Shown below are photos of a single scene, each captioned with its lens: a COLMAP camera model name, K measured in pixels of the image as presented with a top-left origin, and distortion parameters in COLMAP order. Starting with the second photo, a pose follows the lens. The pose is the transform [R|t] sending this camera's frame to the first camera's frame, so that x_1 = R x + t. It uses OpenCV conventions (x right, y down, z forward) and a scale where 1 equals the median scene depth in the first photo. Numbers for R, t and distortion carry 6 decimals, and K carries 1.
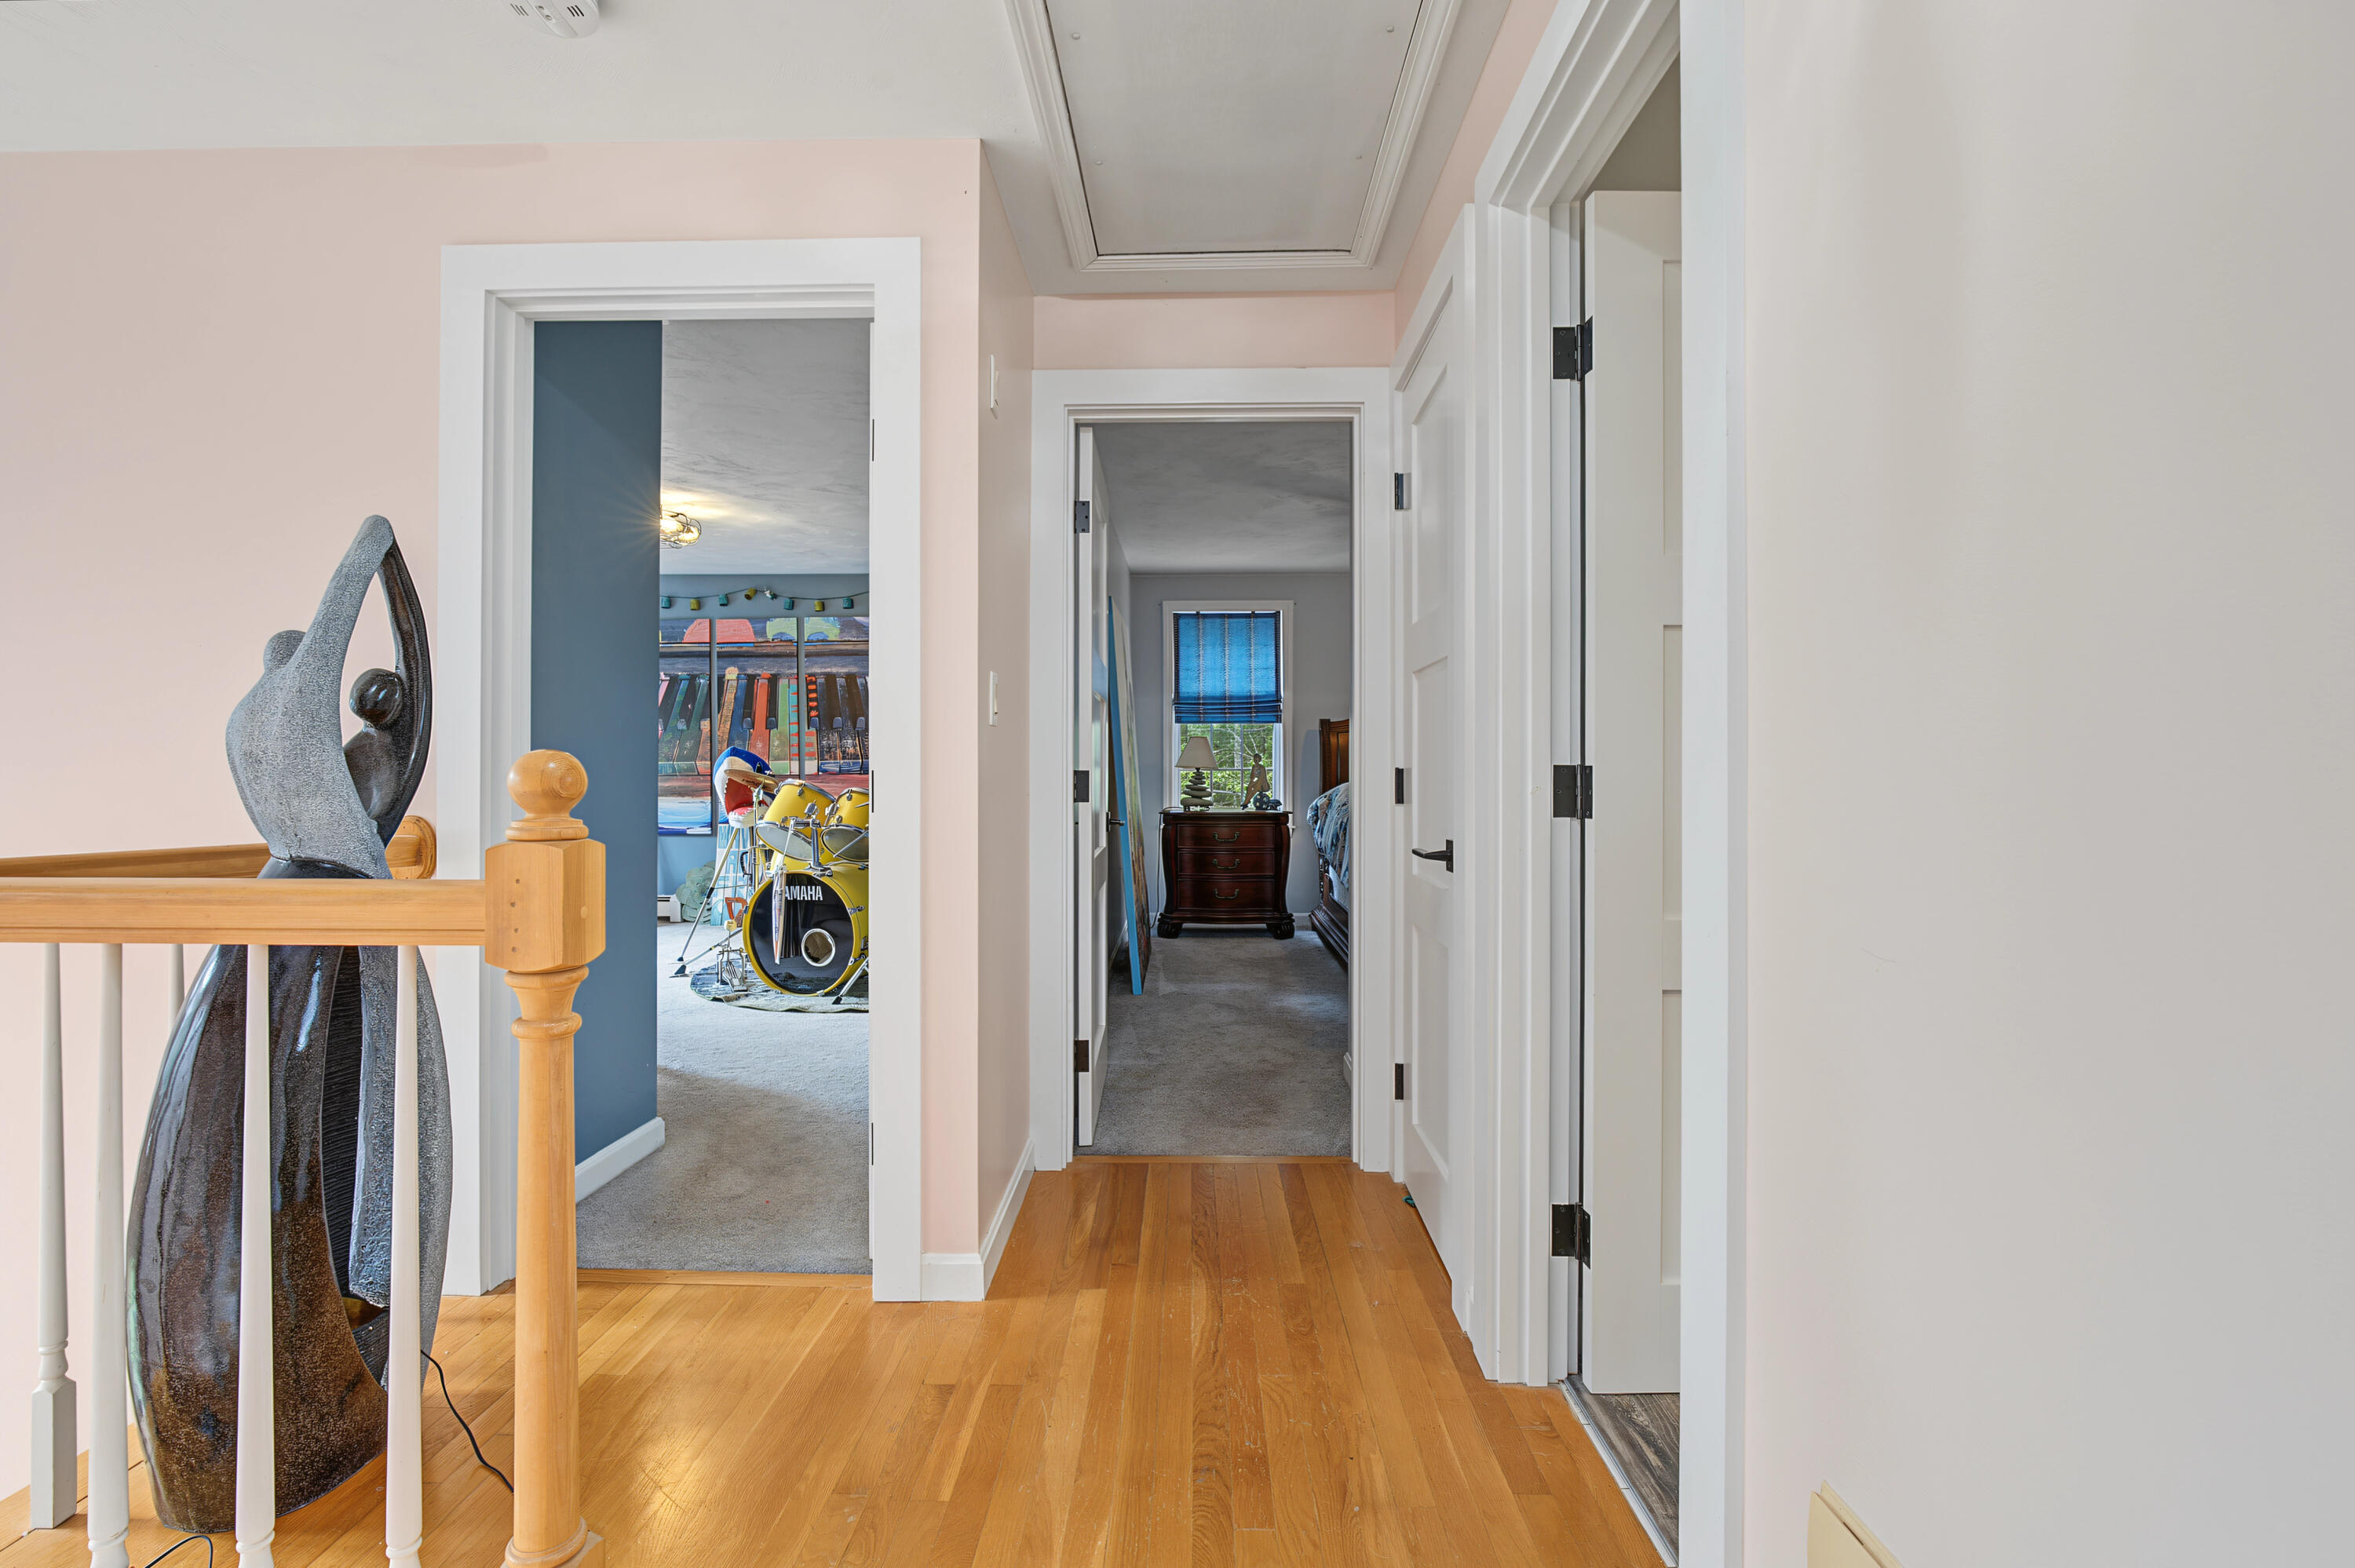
lens RADIAL K [[1055.7, 0, 1169.9], [0, 1055.7, 773.4], [0, 0, 1]] dist [-0.017872, 0.003162]
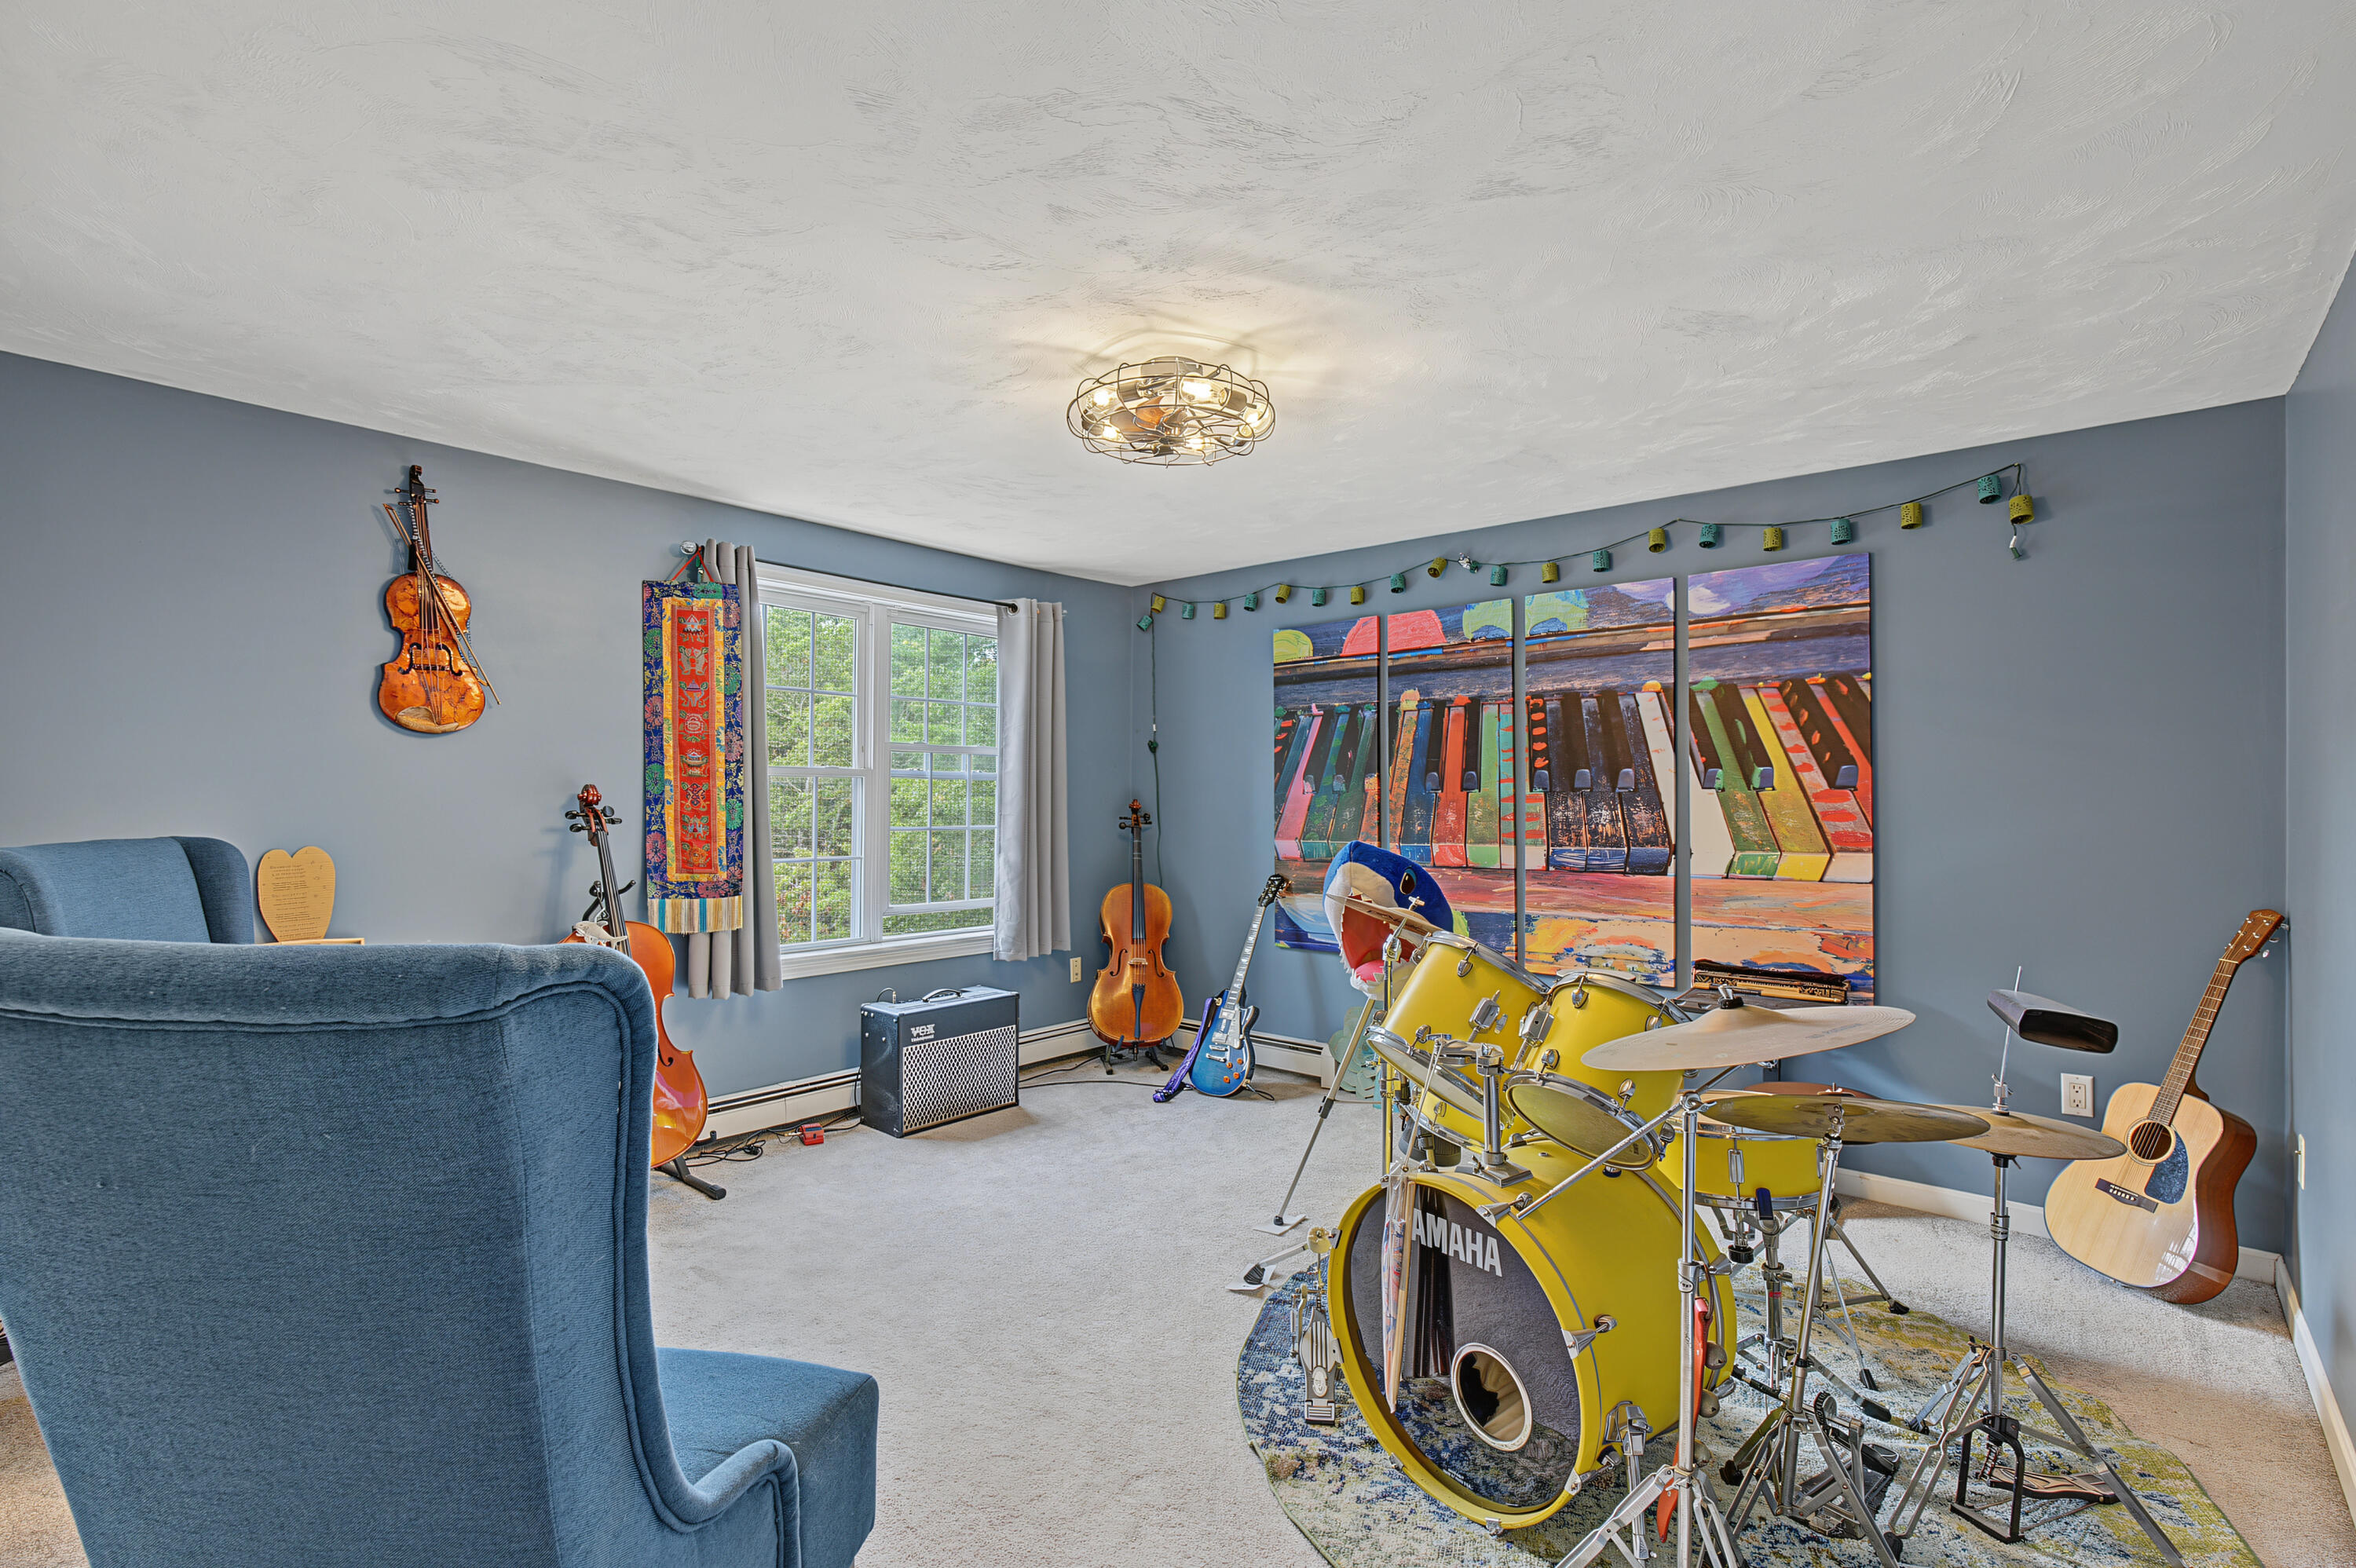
lens RADIAL K [[1056.1, 0, 1180.8], [0, 1056.1, 793.5], [0, 0, 1]] dist [-0.017872, 0.003162]
pose [[0.766314, 0.002322, -0.642462, -0.121446], [-0.007044, 0.999964, -0.004787, -0.036379], [0.642428, 0.008194, 0.766302, 0.439955]]
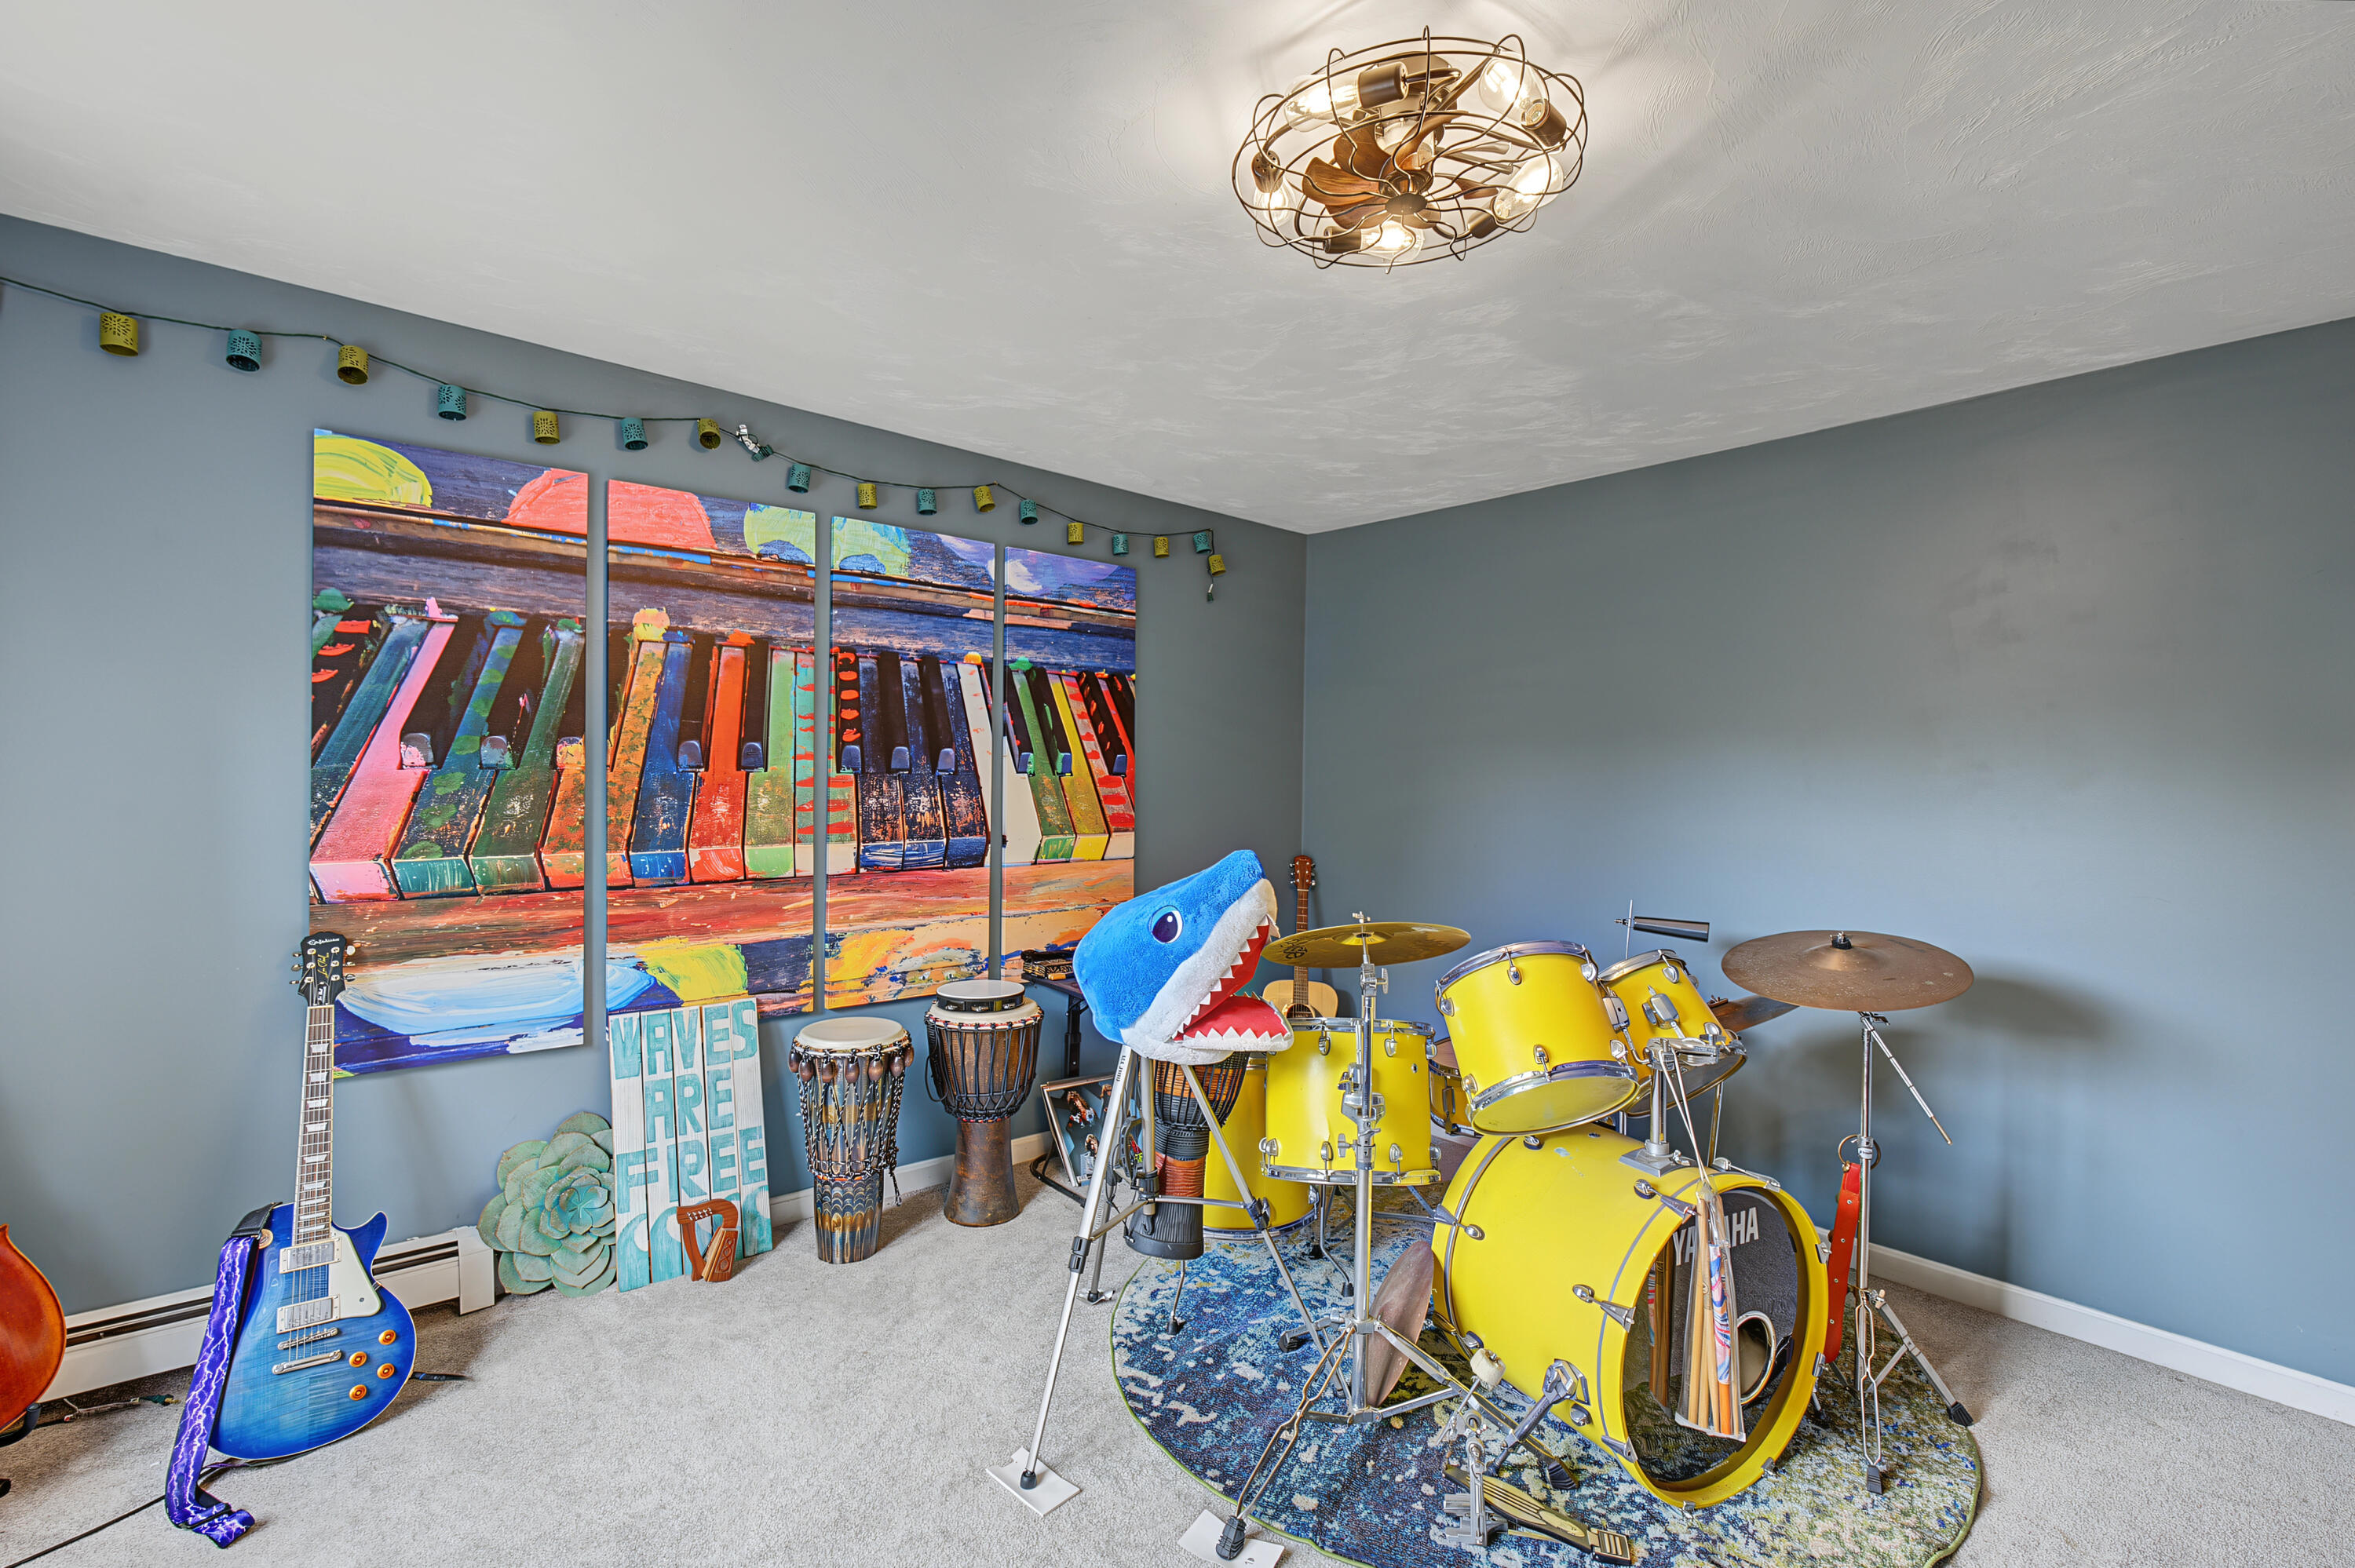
lens RADIAL K [[1055.7, 0, 1180.2], [0, 1055.7, 774.9], [0, 0, 1]] dist [-0.017872, 0.003162]
pose [[0.746176, 0.017032, 0.665530, -0.528516], [-0.011233, 0.999852, -0.012994, -0.036386], [-0.665653, 0.002220, 0.746258, 0.578012]]
